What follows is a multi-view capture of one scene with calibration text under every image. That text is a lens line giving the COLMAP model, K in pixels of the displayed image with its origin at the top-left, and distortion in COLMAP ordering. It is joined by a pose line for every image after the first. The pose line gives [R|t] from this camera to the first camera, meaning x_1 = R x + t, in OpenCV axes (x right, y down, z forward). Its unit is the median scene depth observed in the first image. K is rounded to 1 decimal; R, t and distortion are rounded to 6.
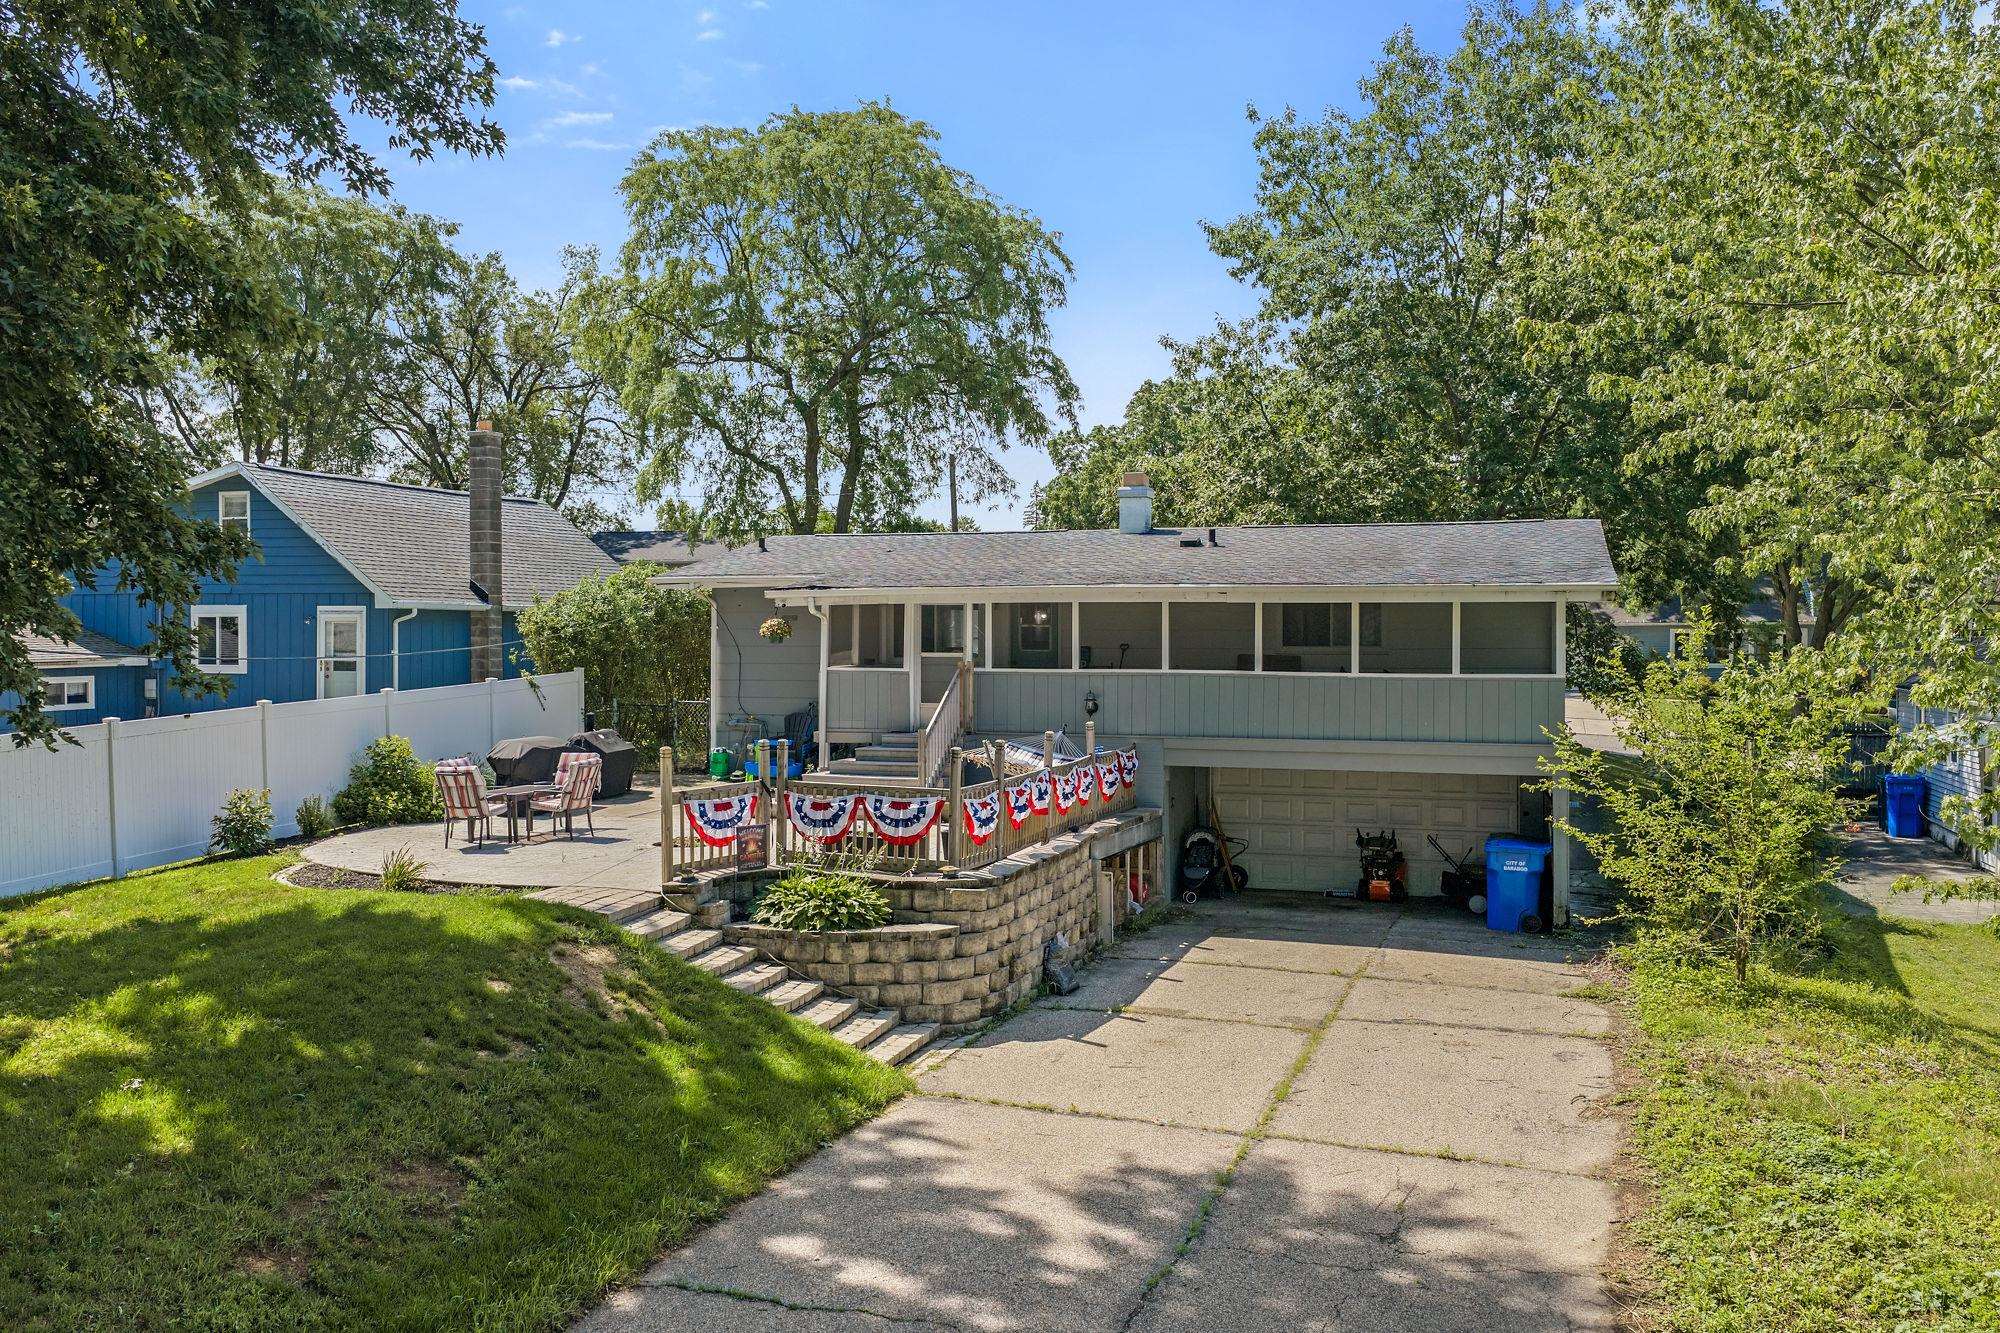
lens RADIAL K [[1440.0, 0, 929.7], [0, 1440.0, 686.7], [0, 0, 1]] dist [0.003811, -0.002334]
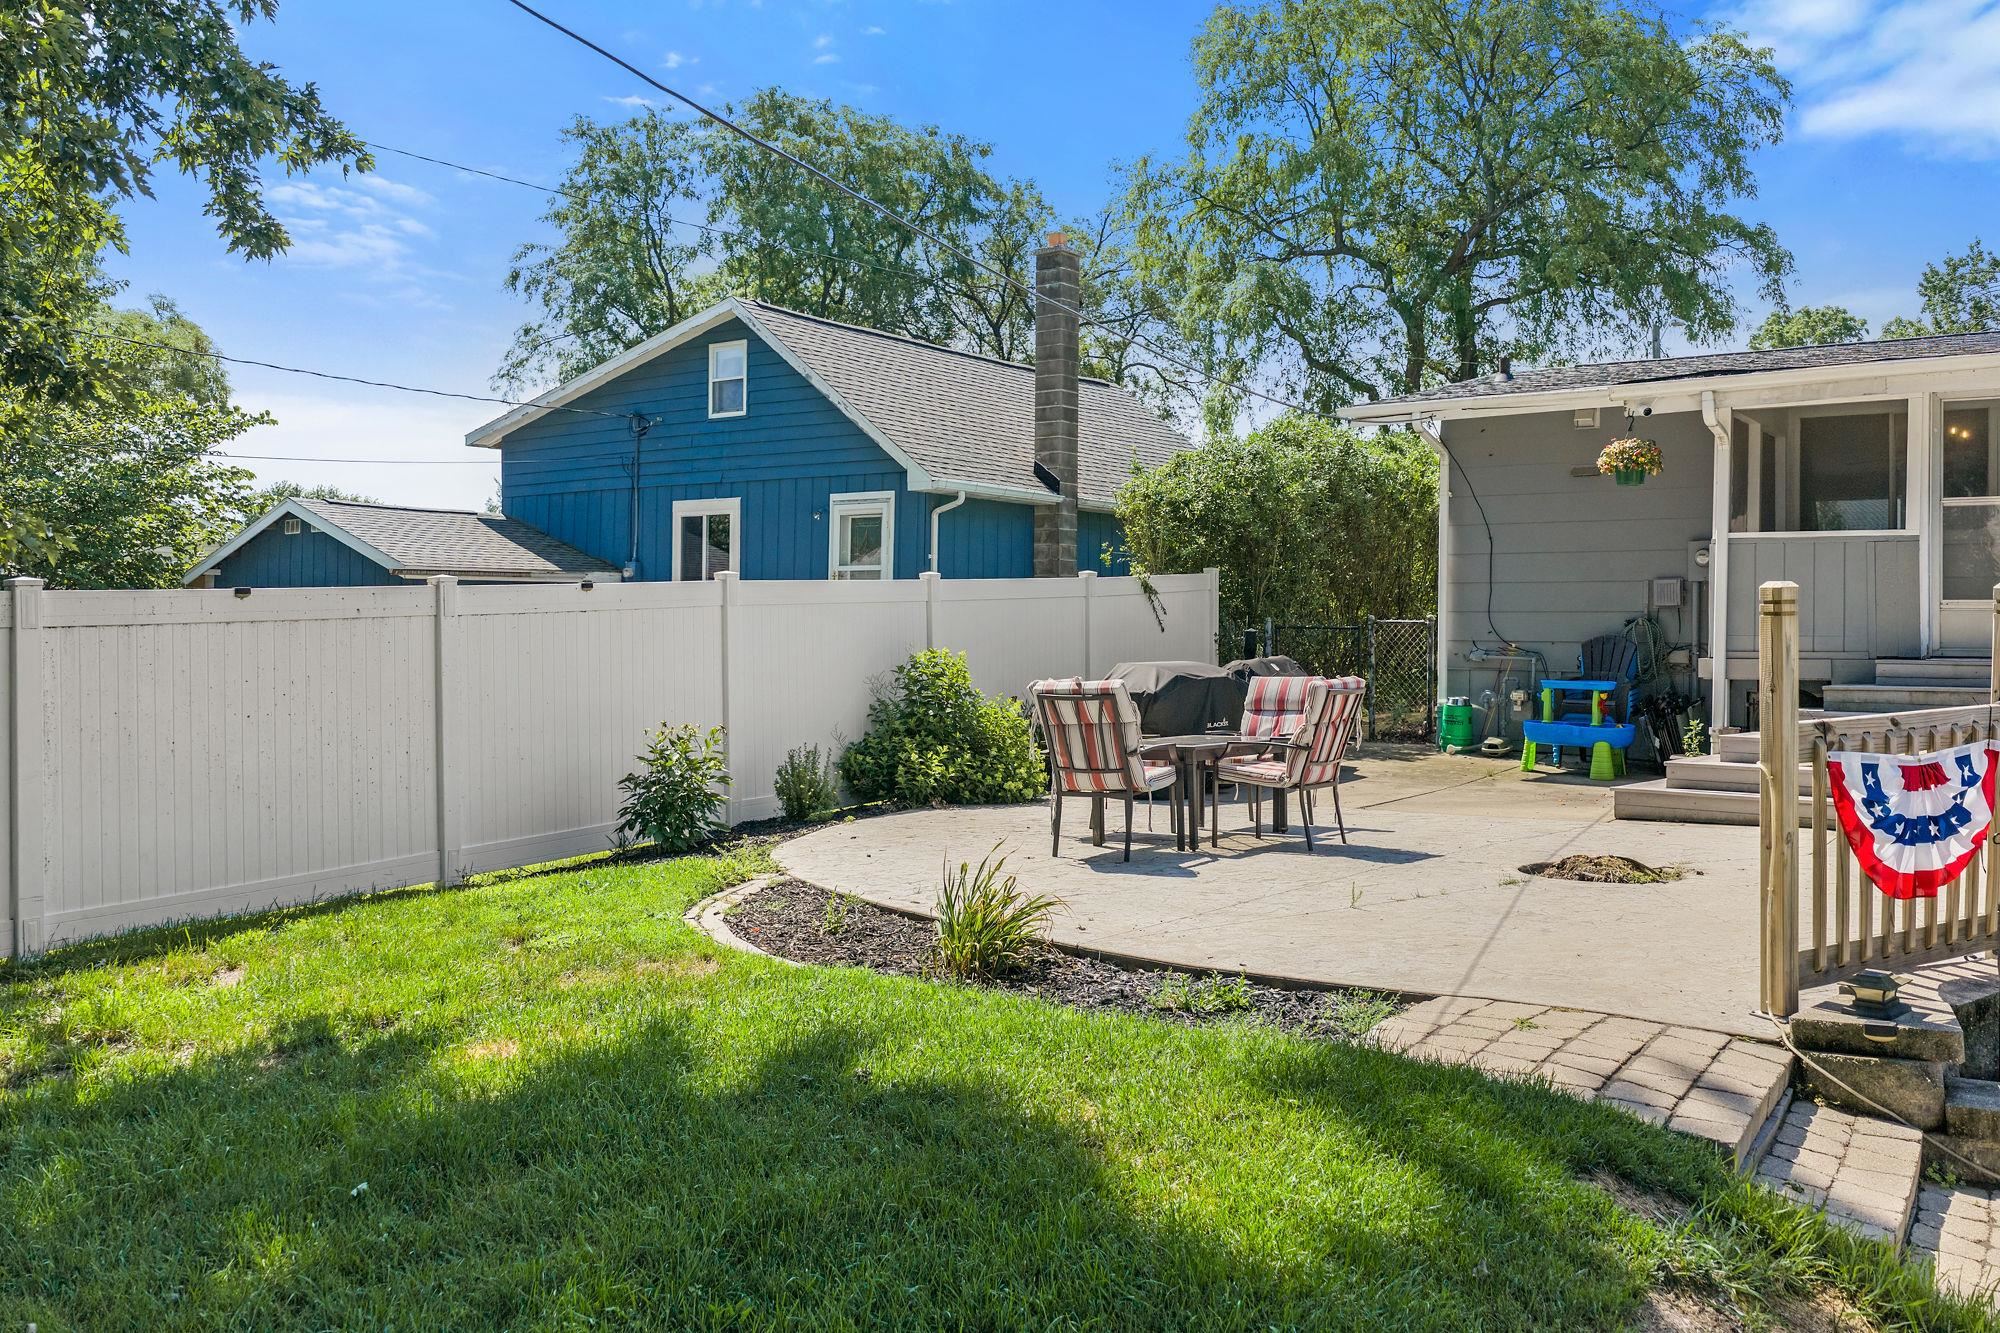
lens RADIAL K [[1701.1, 0, 998.5], [0, 1701.1, 588.9], [0, 0, 1]] dist [0.008411, -0.019012]
pose [[0.952618, -0.001469, -0.304167, -0.138664], [-0.012051, 0.999021, -0.042568, 0.036741], [0.303932, 0.044216, 0.951667, 0.348070]]
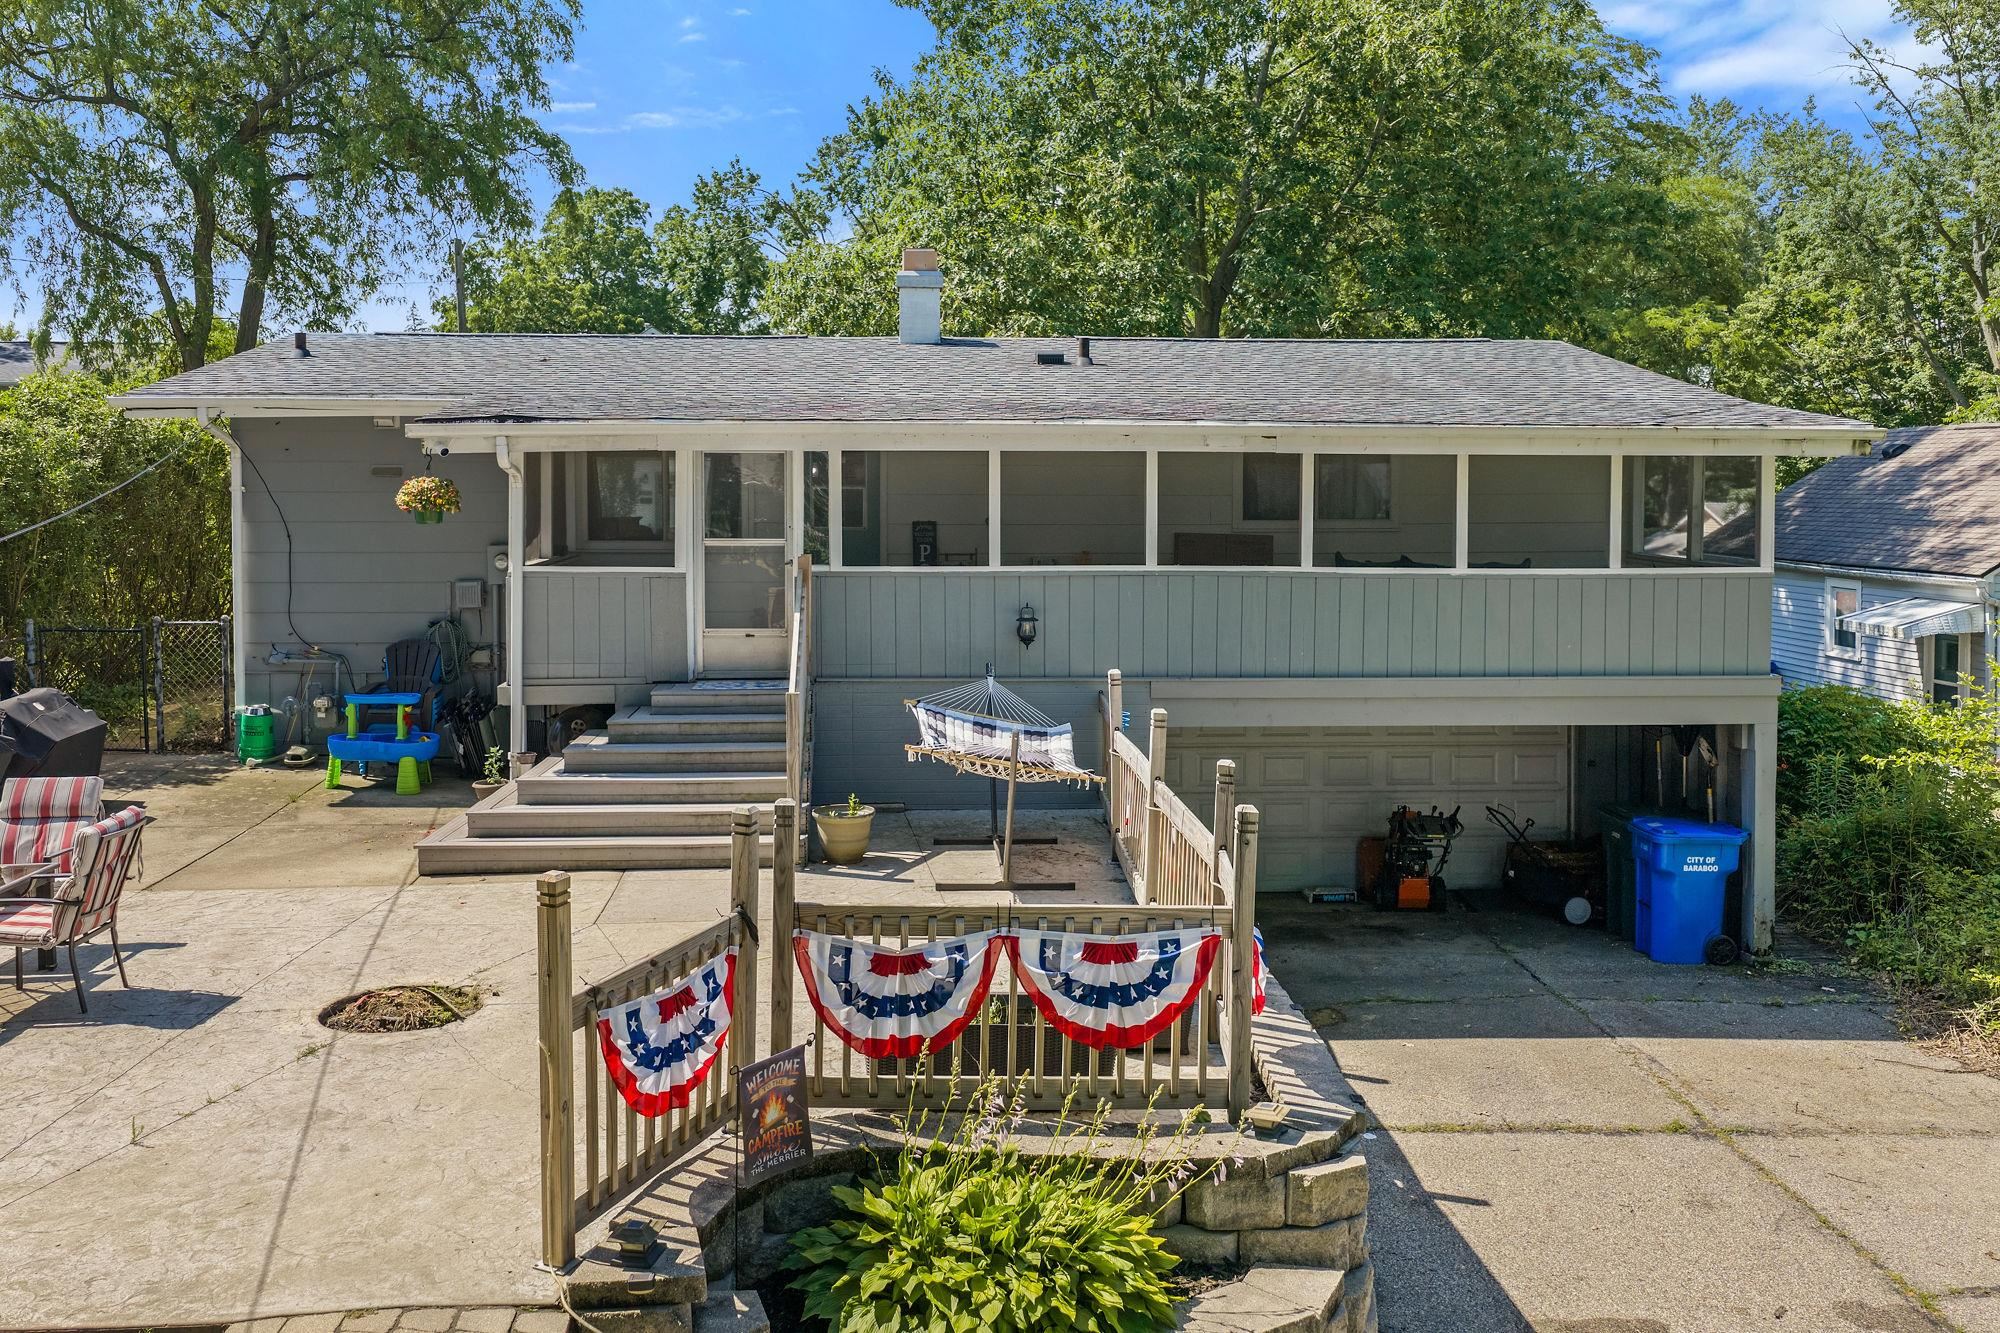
lens RADIAL K [[1701.1, 0, 998.5], [0, 1701.1, 588.9], [0, 0, 1]] dist [0.008411, -0.019012]
pose [[0.934979, -0.022613, 0.353982, -0.134391], [0.013372, 0.999503, 0.028532, -0.021597], [-0.354452, -0.021944, 0.934817, 0.345517]]
